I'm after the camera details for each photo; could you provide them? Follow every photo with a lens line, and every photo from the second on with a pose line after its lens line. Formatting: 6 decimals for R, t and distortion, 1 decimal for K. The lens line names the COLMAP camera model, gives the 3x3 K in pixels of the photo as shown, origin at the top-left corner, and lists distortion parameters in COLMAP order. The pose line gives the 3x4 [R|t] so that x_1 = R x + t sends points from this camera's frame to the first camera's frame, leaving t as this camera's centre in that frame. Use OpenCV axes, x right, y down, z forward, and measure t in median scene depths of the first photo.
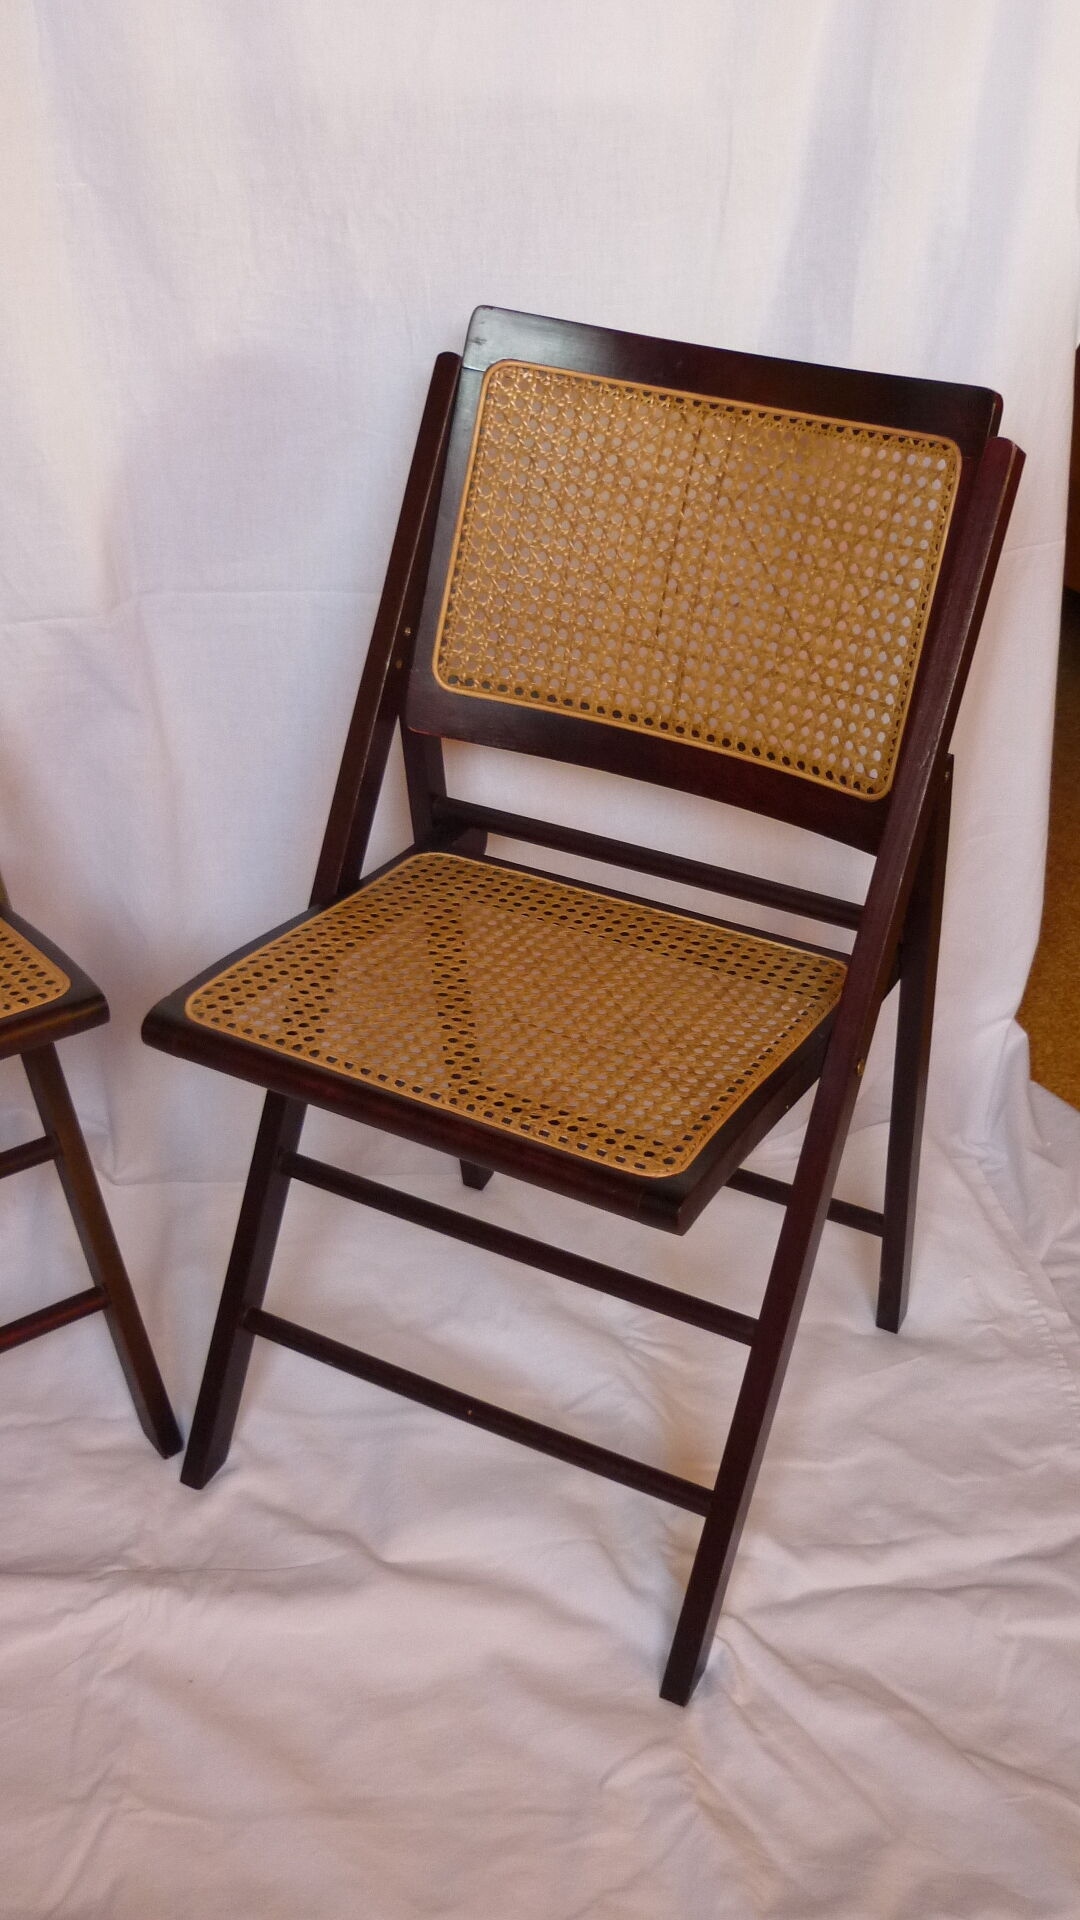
lens RADIAL K [[1934.6, 0, 498.5], [0, 1934.6, 935.3], [0, 0, 1]] dist [-0.038415, 0.000000]
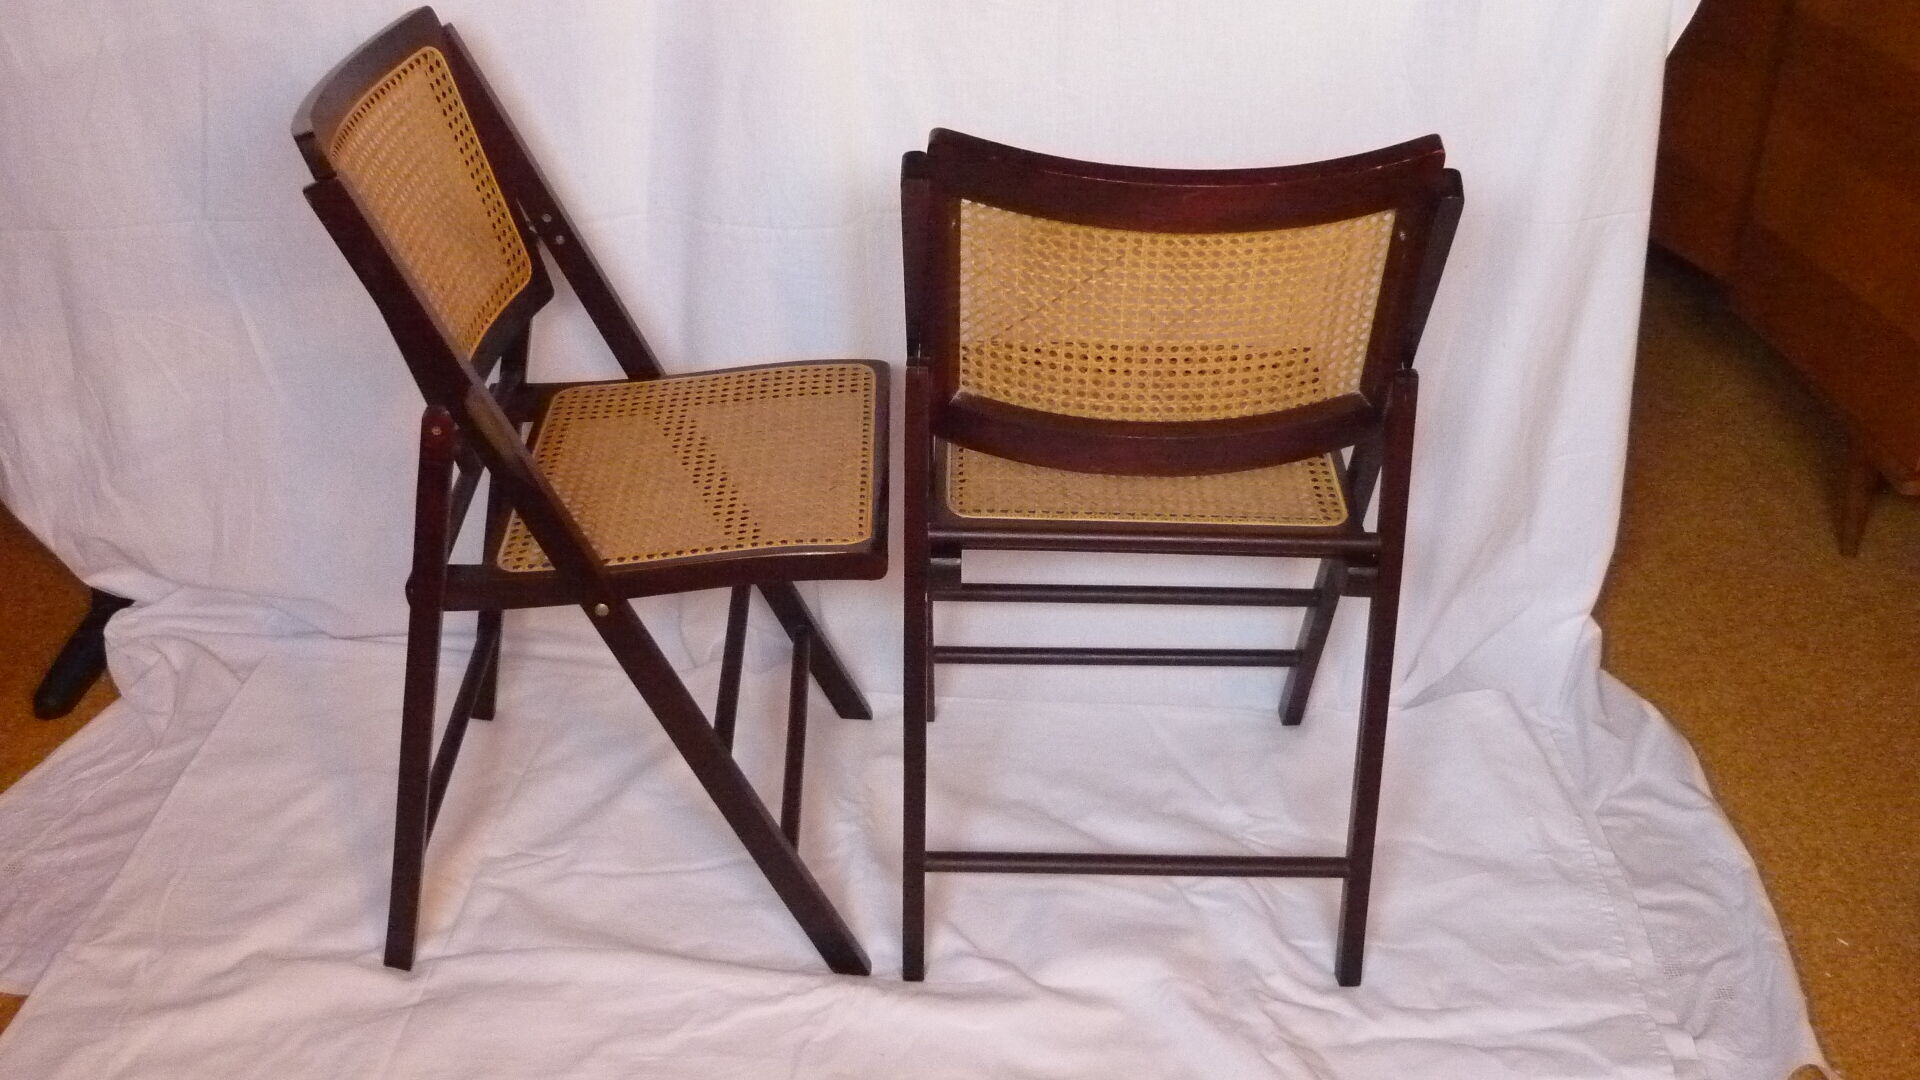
lens RADIAL K [[1934.6, 0, 957.5], [0, 1934.6, 537.7], [0, 0, 1]] dist [-0.038415, 0.000000]
pose [[0.993484, 0.069323, -0.090466, -0.016396], [-0.071711, 0.997151, -0.023415, 0.066409], [0.088585, 0.029750, 0.995624, -0.262309]]
